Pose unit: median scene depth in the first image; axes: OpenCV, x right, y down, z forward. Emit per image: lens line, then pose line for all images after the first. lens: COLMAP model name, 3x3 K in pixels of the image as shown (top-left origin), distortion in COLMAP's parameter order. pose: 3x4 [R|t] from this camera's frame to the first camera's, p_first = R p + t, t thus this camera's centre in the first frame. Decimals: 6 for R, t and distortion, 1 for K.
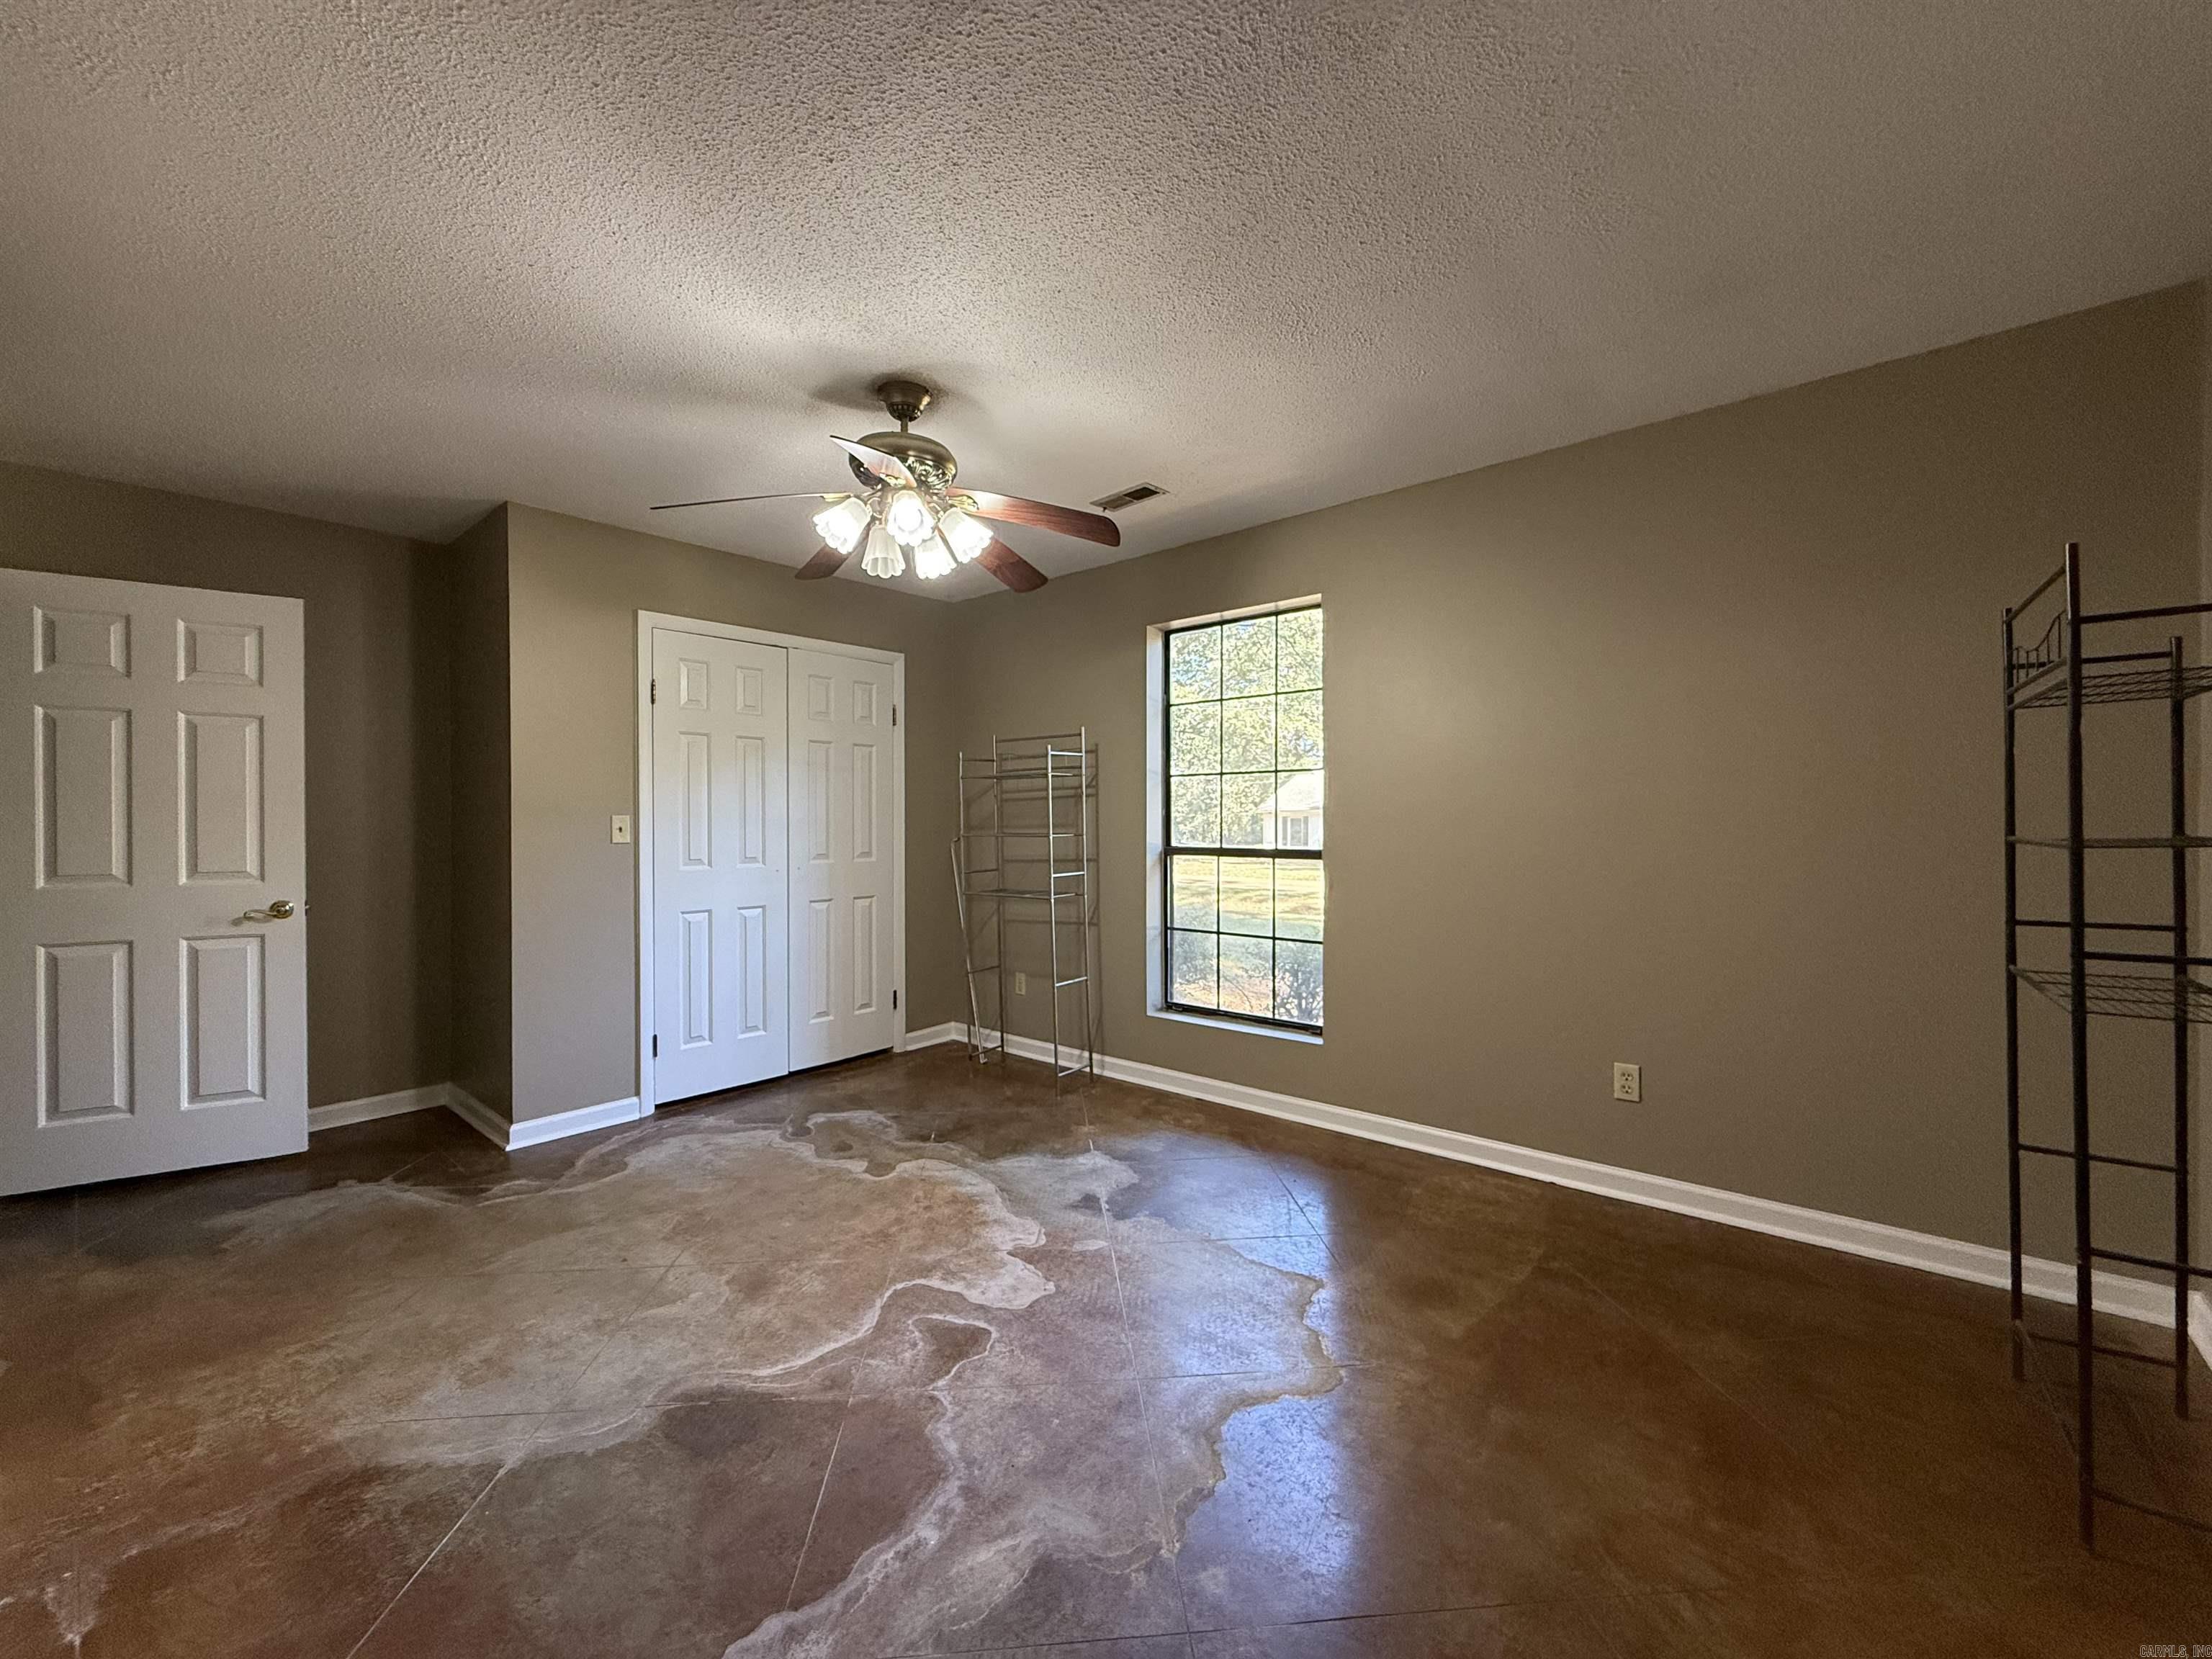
lens RADIAL K [[881.3, 0, 1102.5], [0, 881.3, 832.0], [0, 0, 1]] dist [-0.002011, -0.000313]
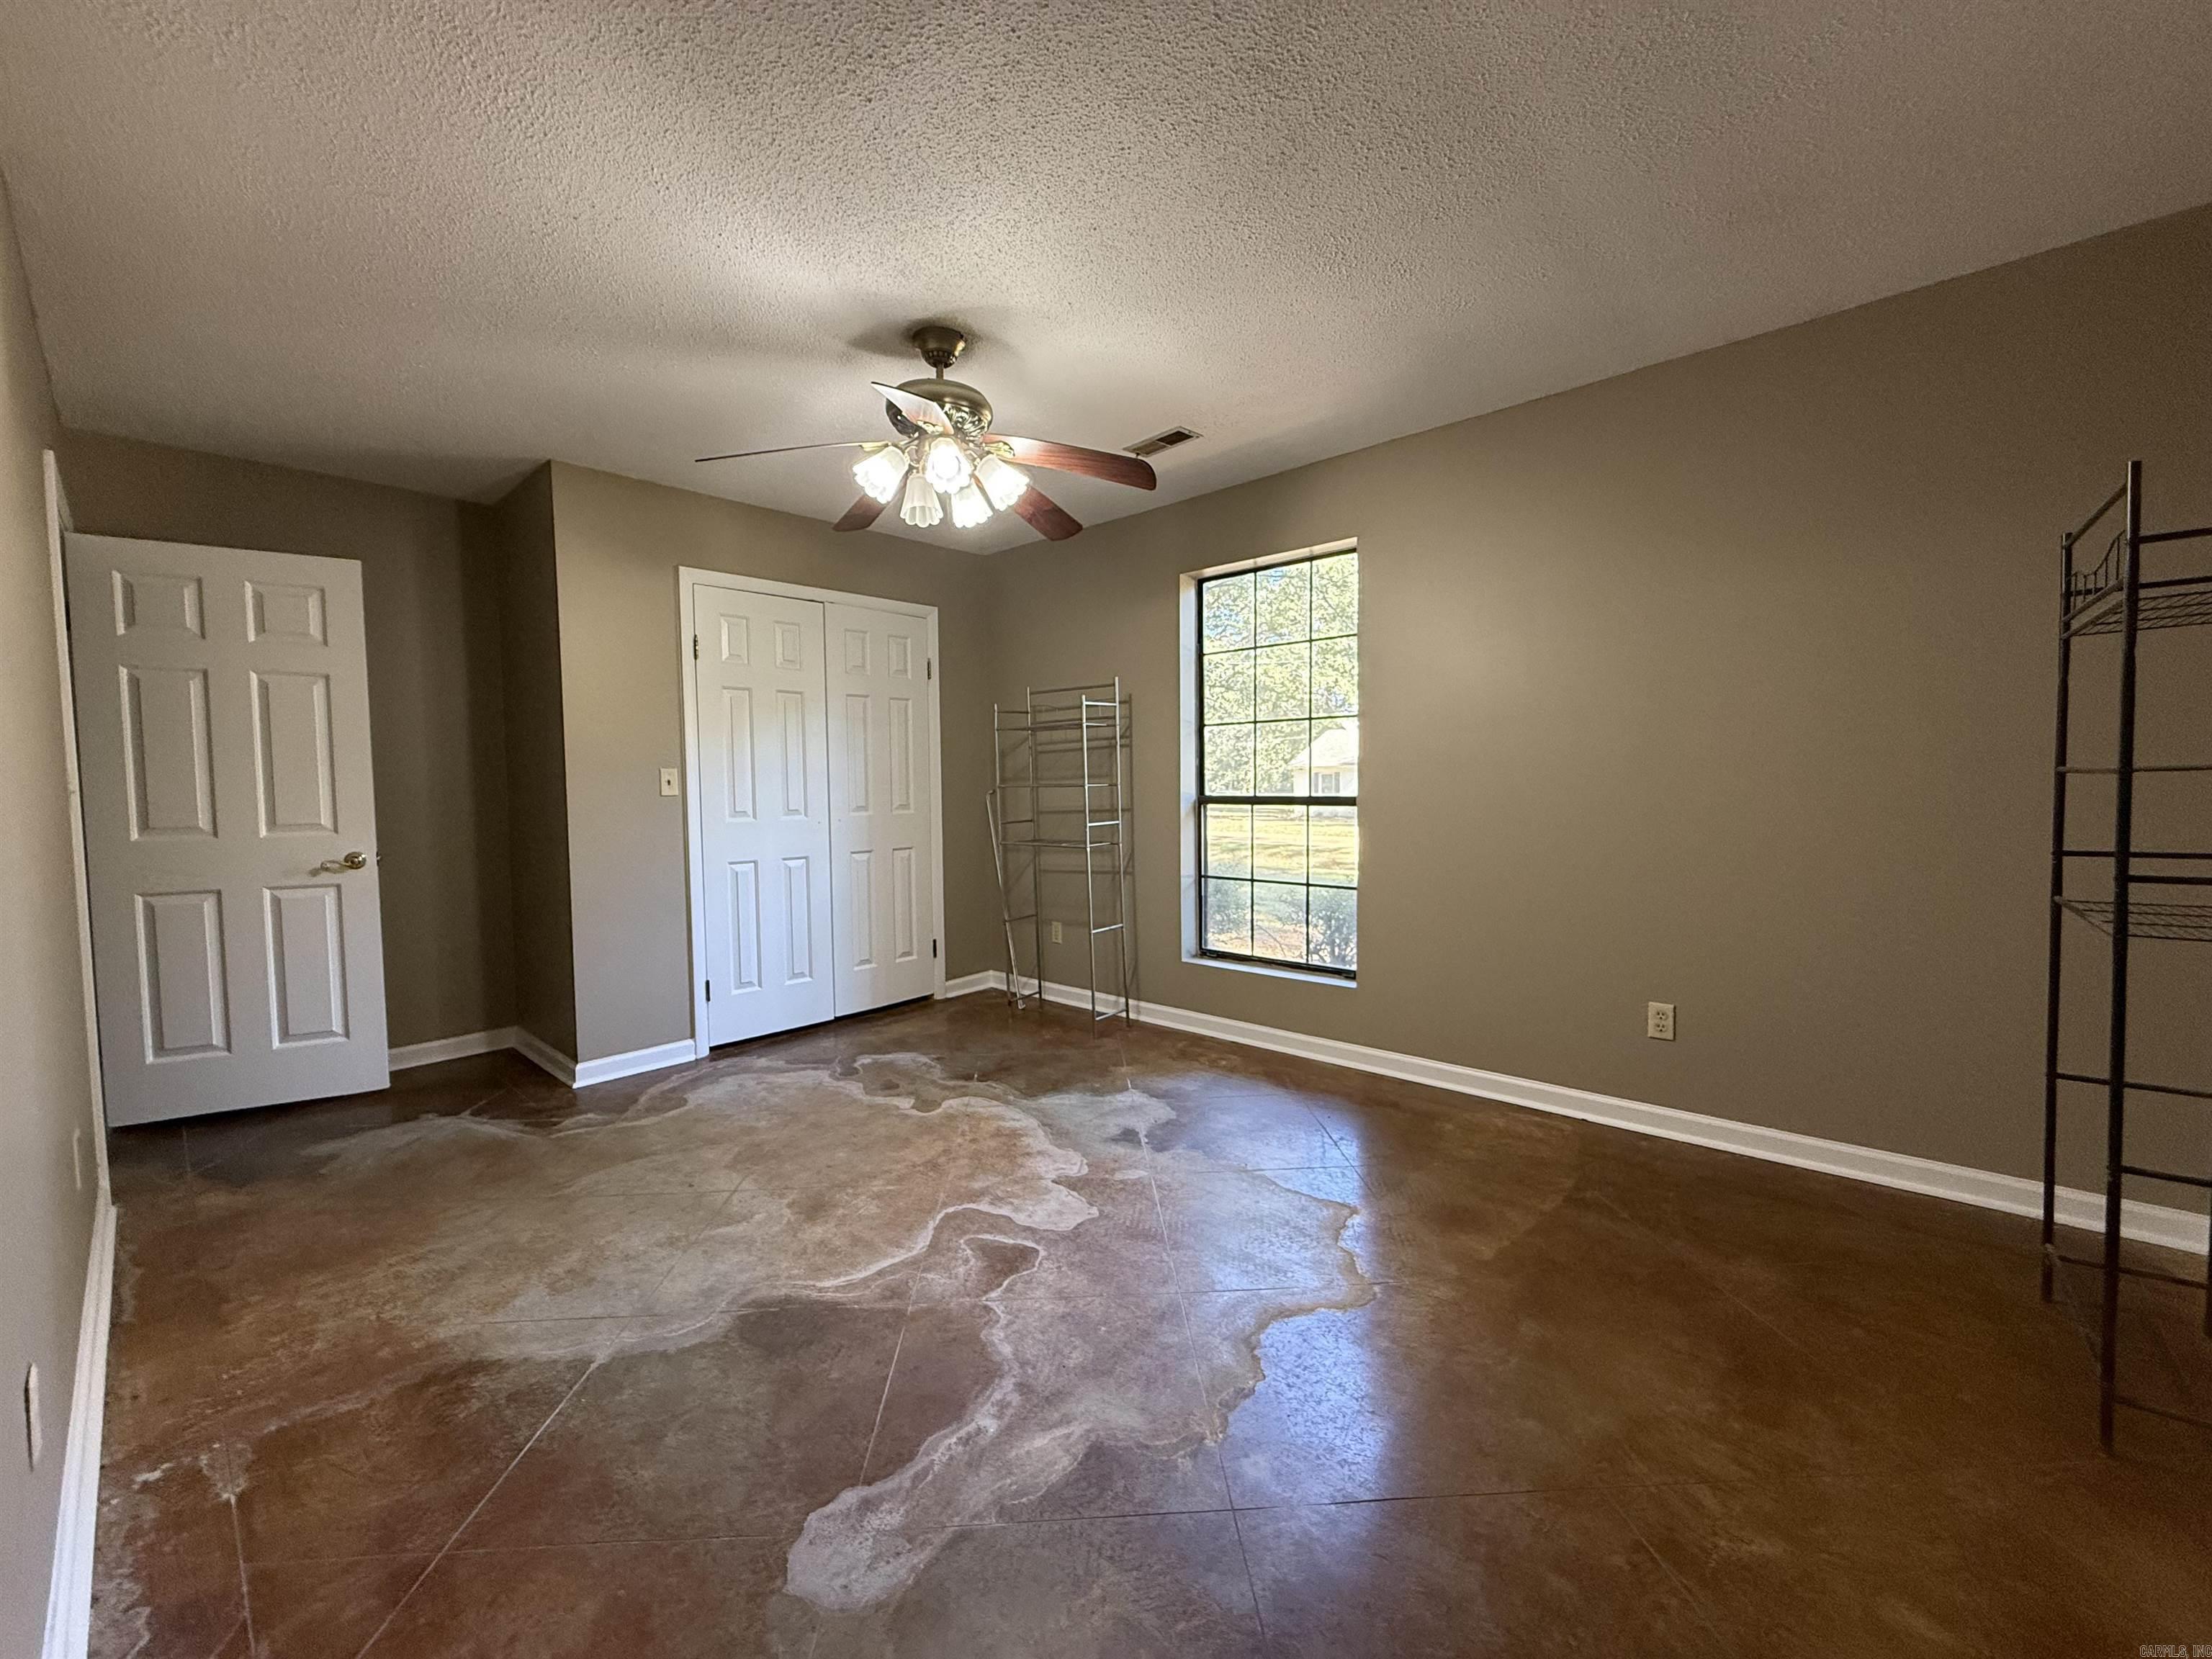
lens RADIAL K [[882.2, 0, 1101.8], [0, 882.2, 832.3], [0, 0, 1]] dist [-0.001062, -0.000643]
pose [[0.999396, -0.007442, -0.033944, -0.010827], [0.009024, 0.998869, 0.046684, 0.018267], [0.033558, -0.046962, 0.998333, -0.023448]]
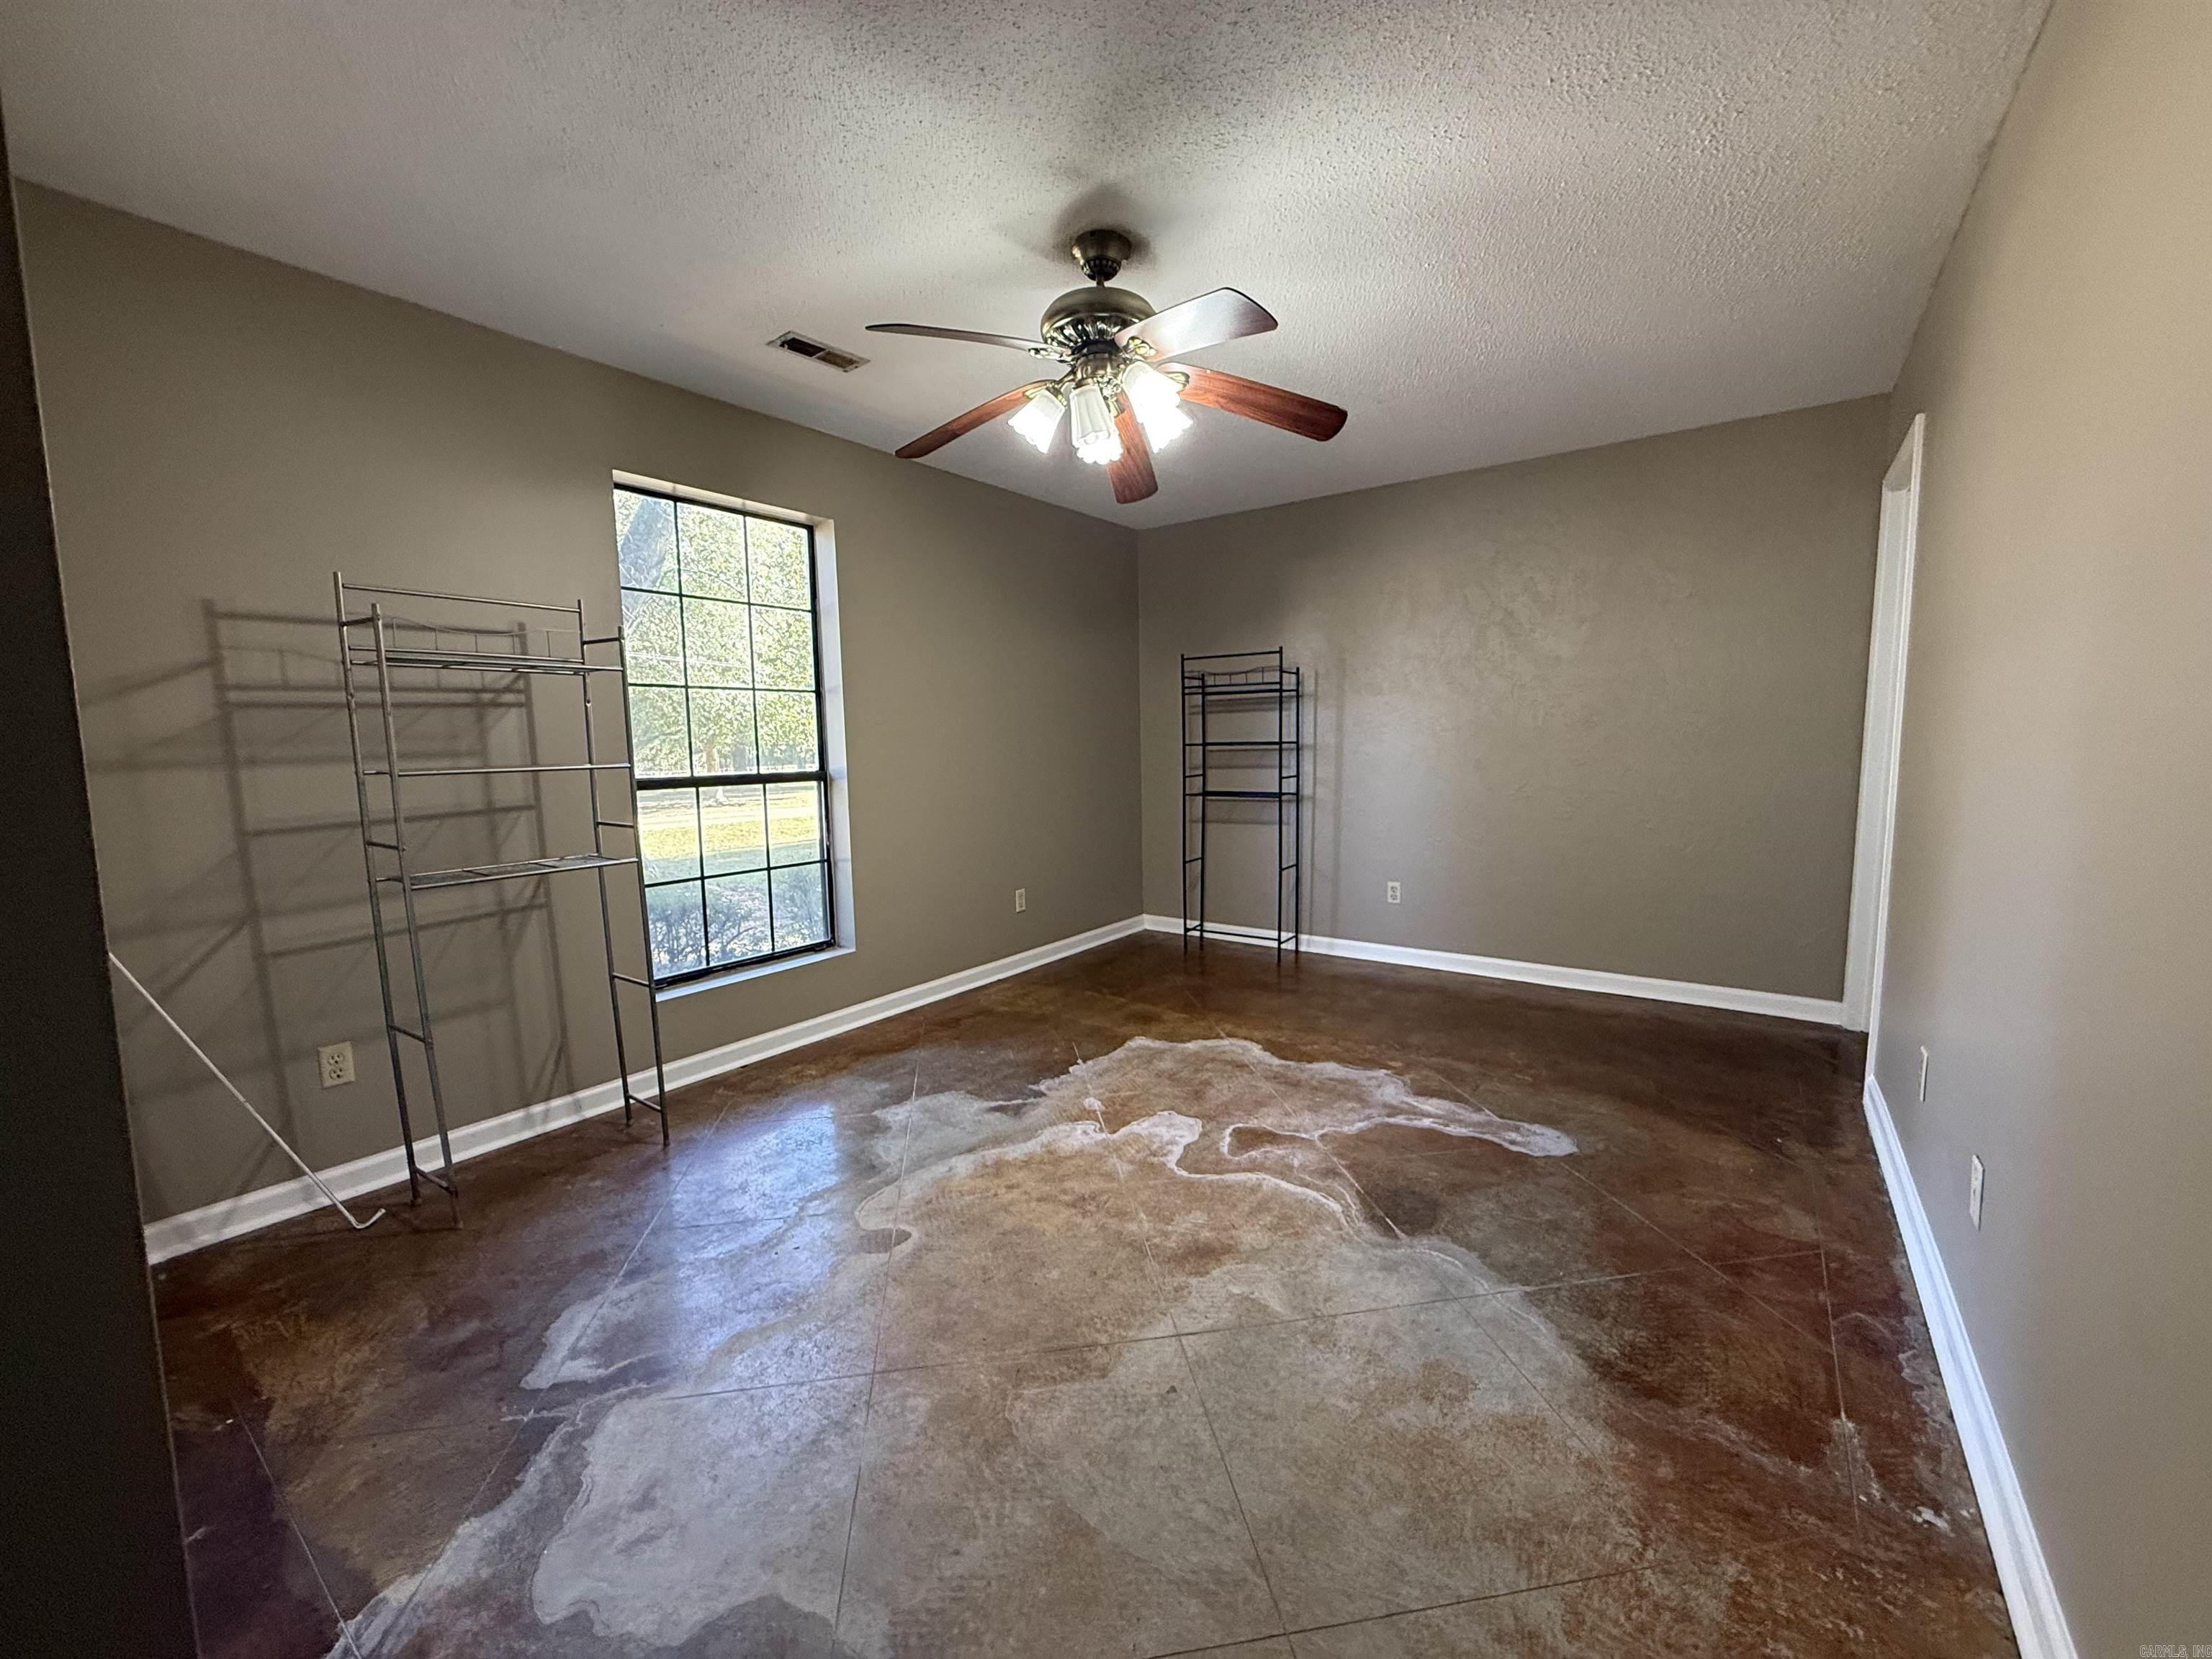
lens RADIAL K [[882.2, 0, 1101.8], [0, 882.2, 832.3], [0, 0, 1]] dist [-0.001062, -0.000643]
pose [[-0.074887, -0.098504, 0.992315, -1.239999], [0.030330, 0.994424, 0.101002, -0.003773], [-0.996731, 0.037661, -0.071481, 1.158828]]
